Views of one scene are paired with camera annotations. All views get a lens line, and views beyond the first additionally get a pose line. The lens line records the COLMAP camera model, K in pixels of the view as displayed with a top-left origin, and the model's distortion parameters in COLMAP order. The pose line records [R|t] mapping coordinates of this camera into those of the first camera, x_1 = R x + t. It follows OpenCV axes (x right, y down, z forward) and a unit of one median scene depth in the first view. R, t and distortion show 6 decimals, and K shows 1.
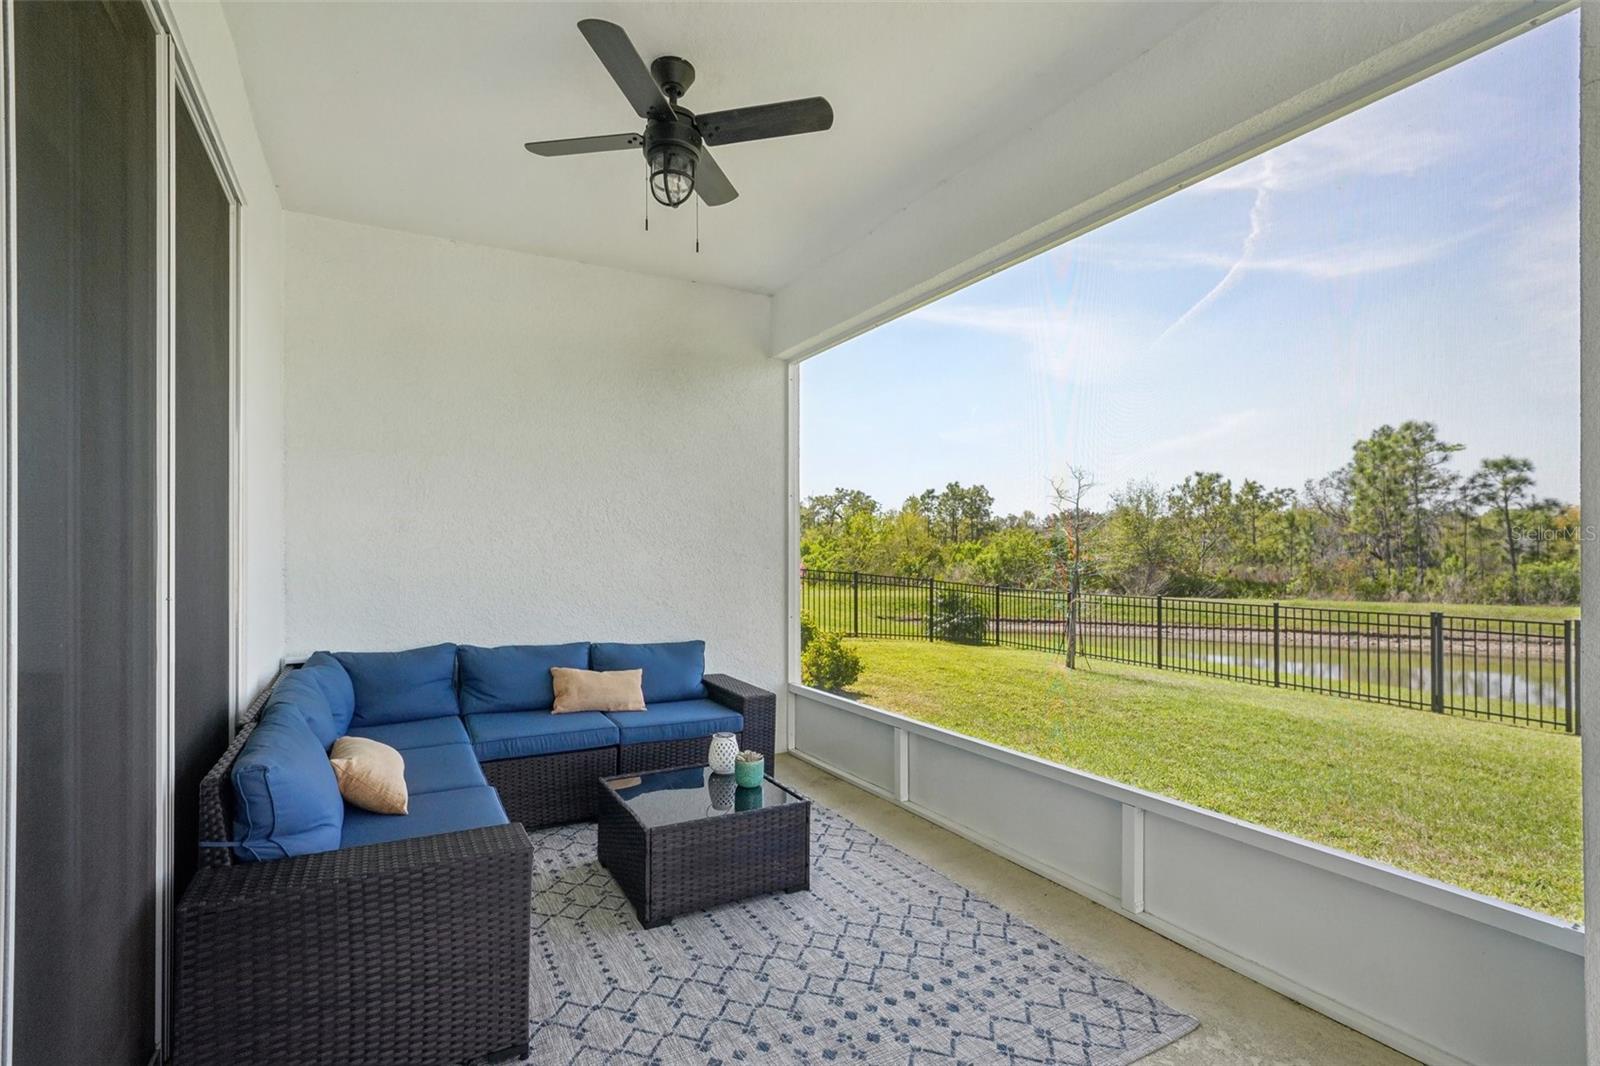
lens RADIAL K [[796.9, 0, 791.3], [0, 796.9, 538.5], [0, 0, 1]] dist [0.021377, 0.000229]
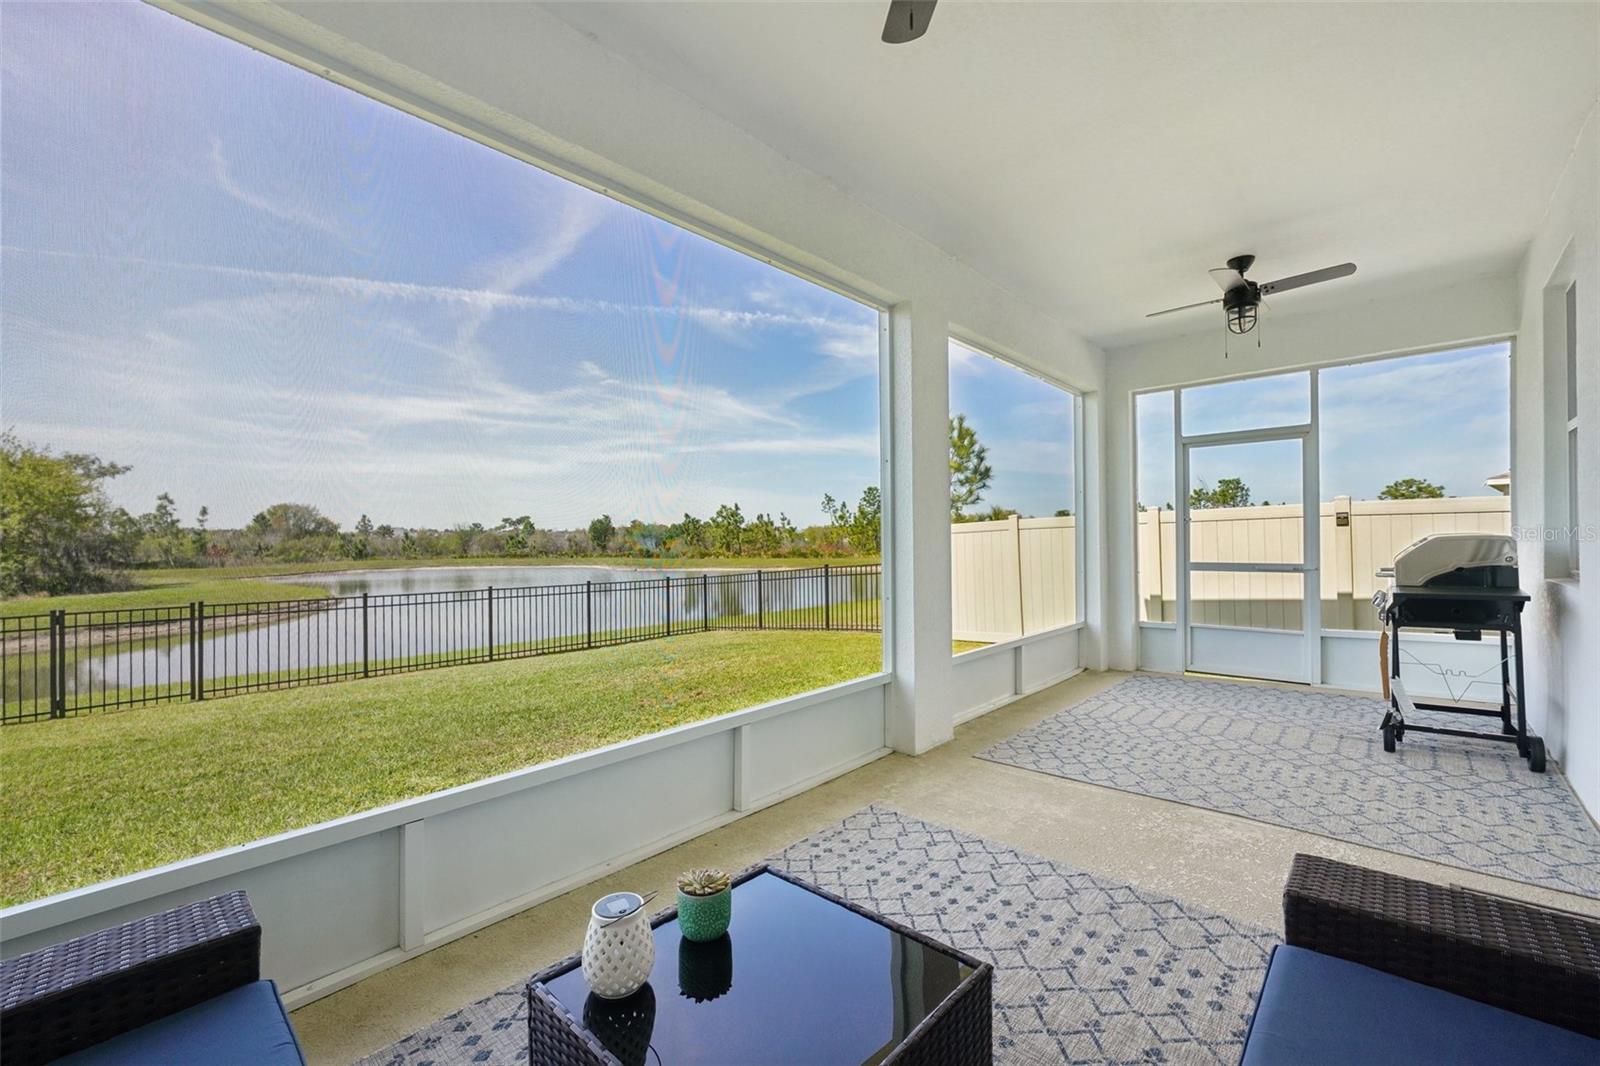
lens RADIAL K [[652.4, 0, 801.1], [0, 652.4, 539.0], [0, 0, 1]] dist [-0.003474, 0.000000]
pose [[-0.340171, 0.014904, 0.940245, -0.705166], [-0.001199, 0.999867, -0.016283, 0.065119], [-0.940363, -0.006667, -0.340108, 1.542912]]
